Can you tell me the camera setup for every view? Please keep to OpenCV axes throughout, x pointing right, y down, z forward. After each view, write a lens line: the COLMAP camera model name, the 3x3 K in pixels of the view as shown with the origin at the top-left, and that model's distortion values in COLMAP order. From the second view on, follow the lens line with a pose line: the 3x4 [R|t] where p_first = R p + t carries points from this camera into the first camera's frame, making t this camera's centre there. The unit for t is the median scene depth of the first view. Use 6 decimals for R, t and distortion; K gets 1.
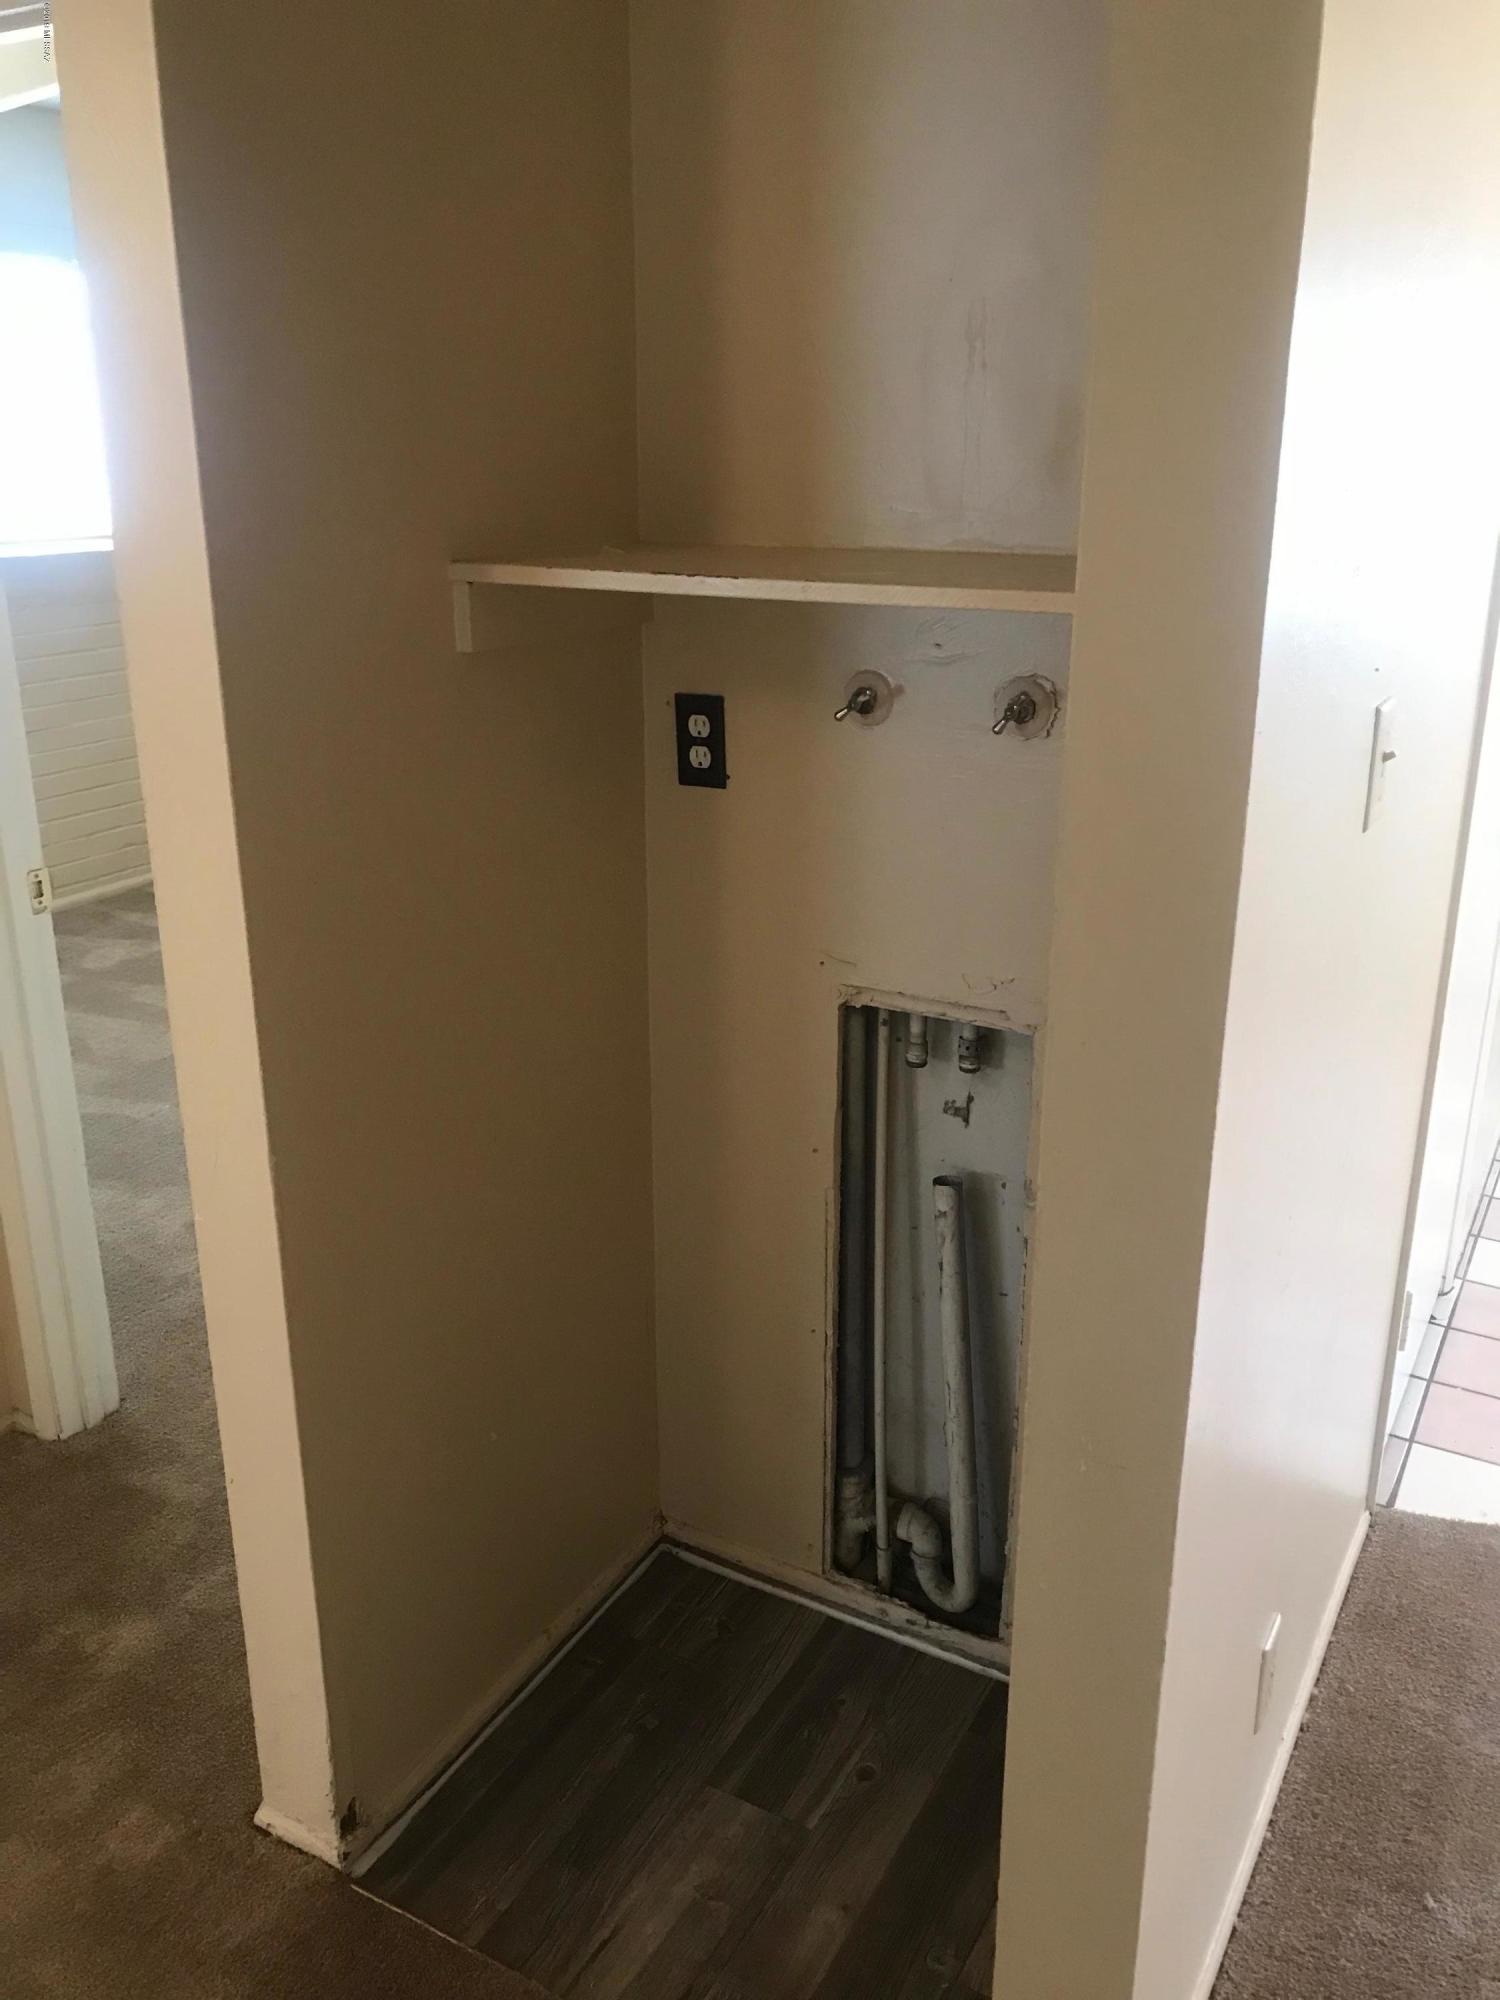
lens RADIAL K [[1647.0, 0, 751.3], [0, 1647.0, 1000.3], [0, 0, 1]] dist [-0.013031, -0.005827]
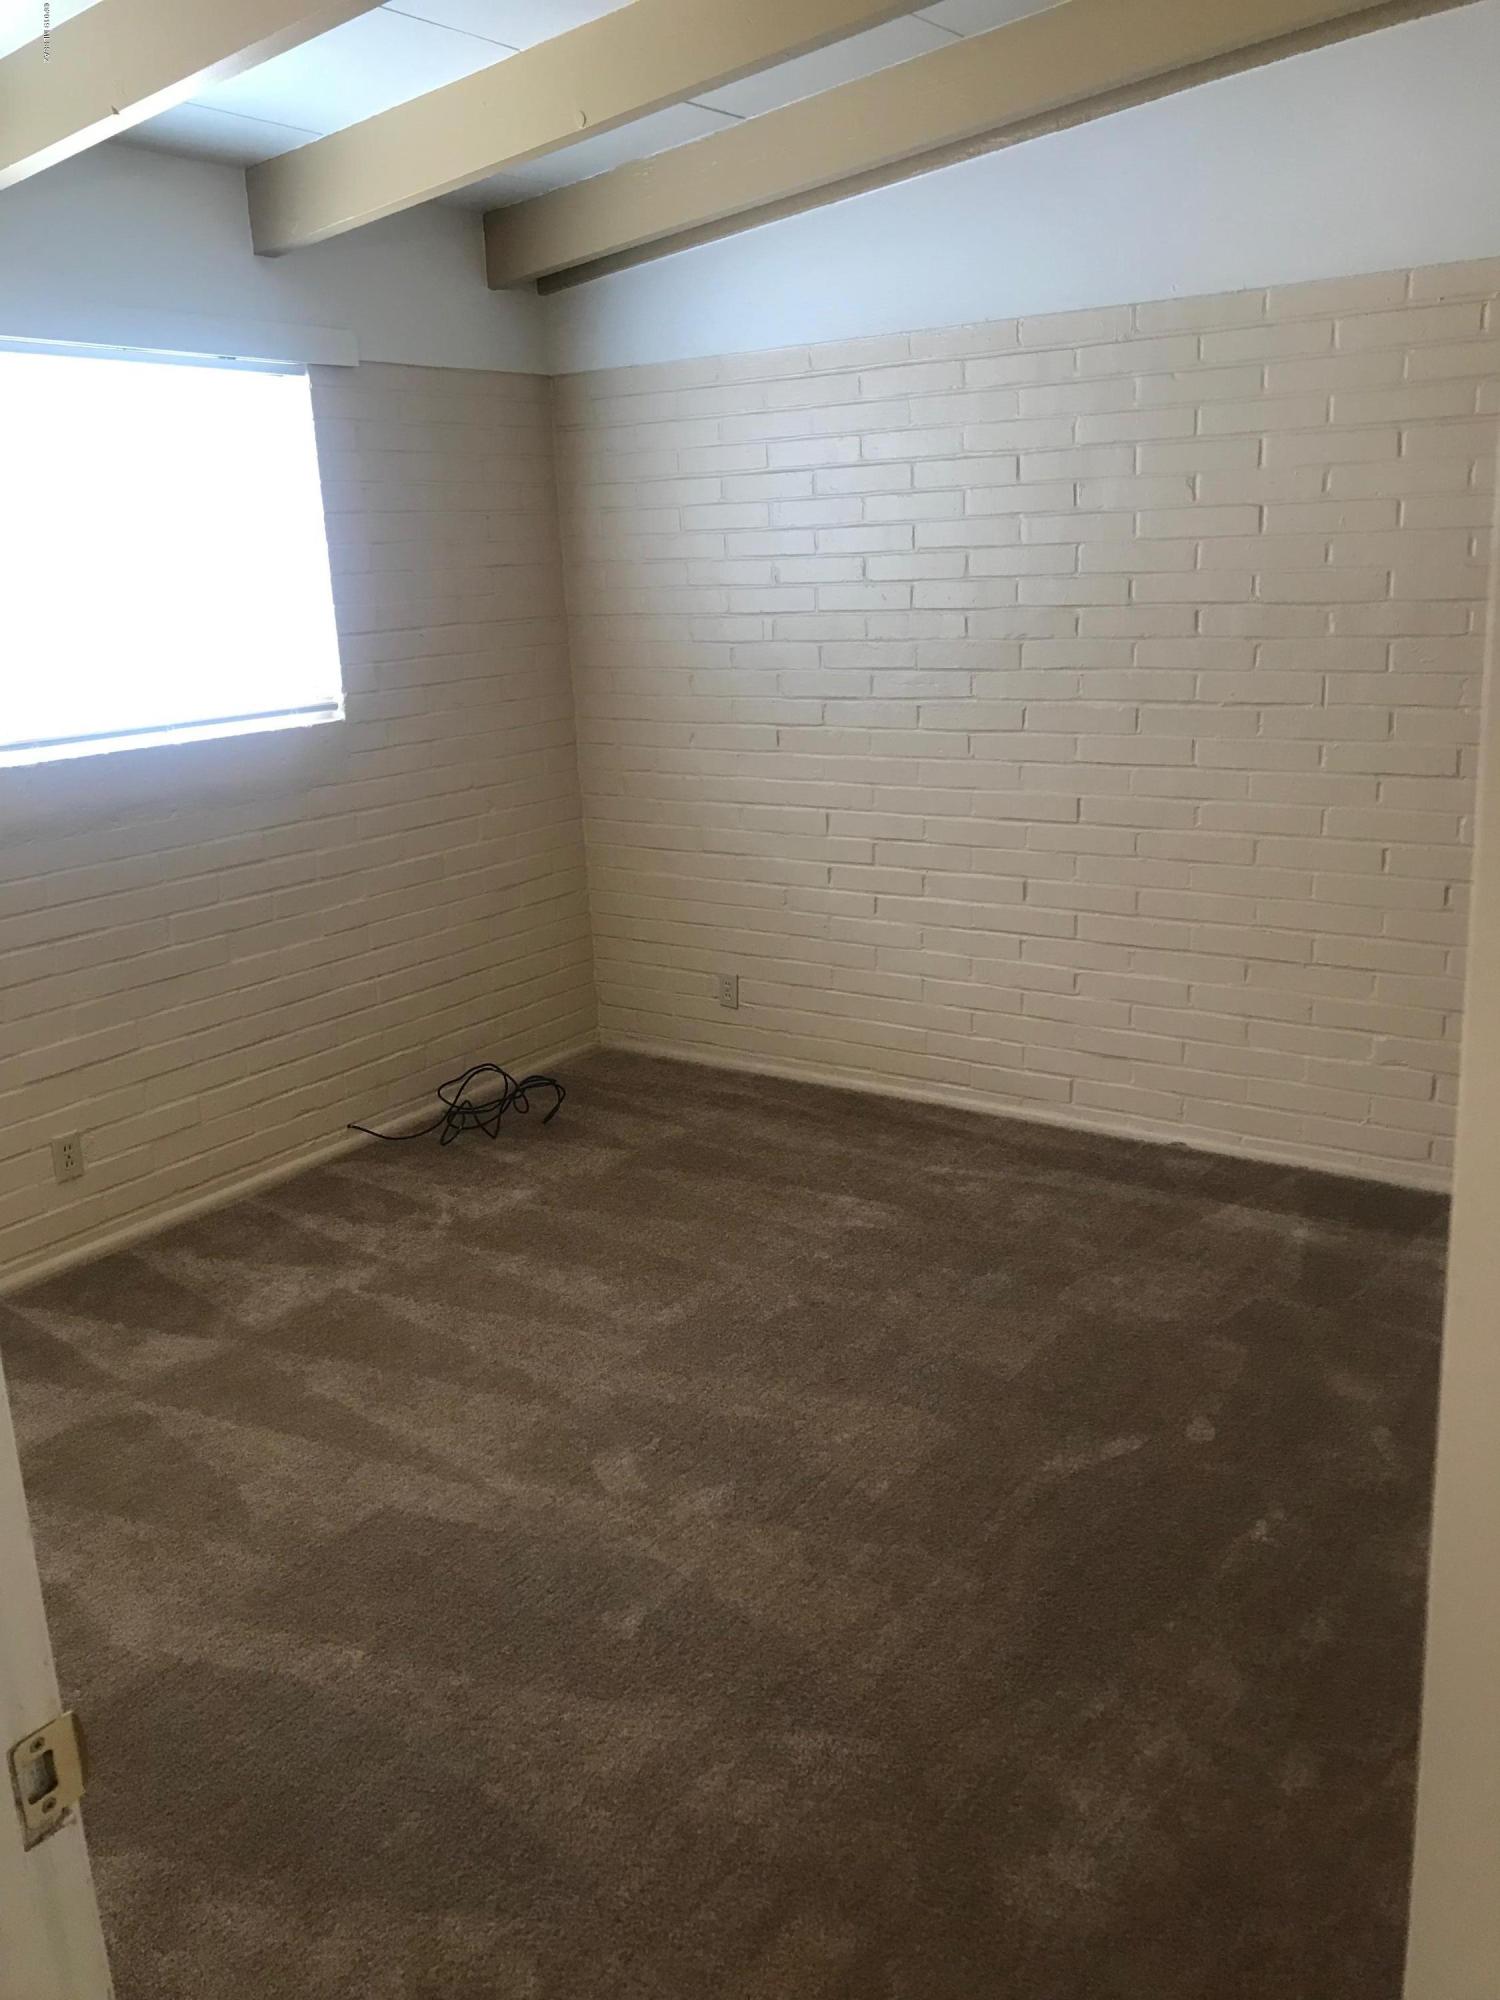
lens RADIAL K [[1647.0, 0, 749.7], [0, 1647.0, 1000.9], [0, 0, 1]] dist [-0.013031, -0.005827]
pose [[0.994569, -0.020649, -0.102006, -0.114071], [0.014008, 0.997761, -0.065402, -0.107650], [0.103128, 0.063618, 0.992632, 0.312520]]
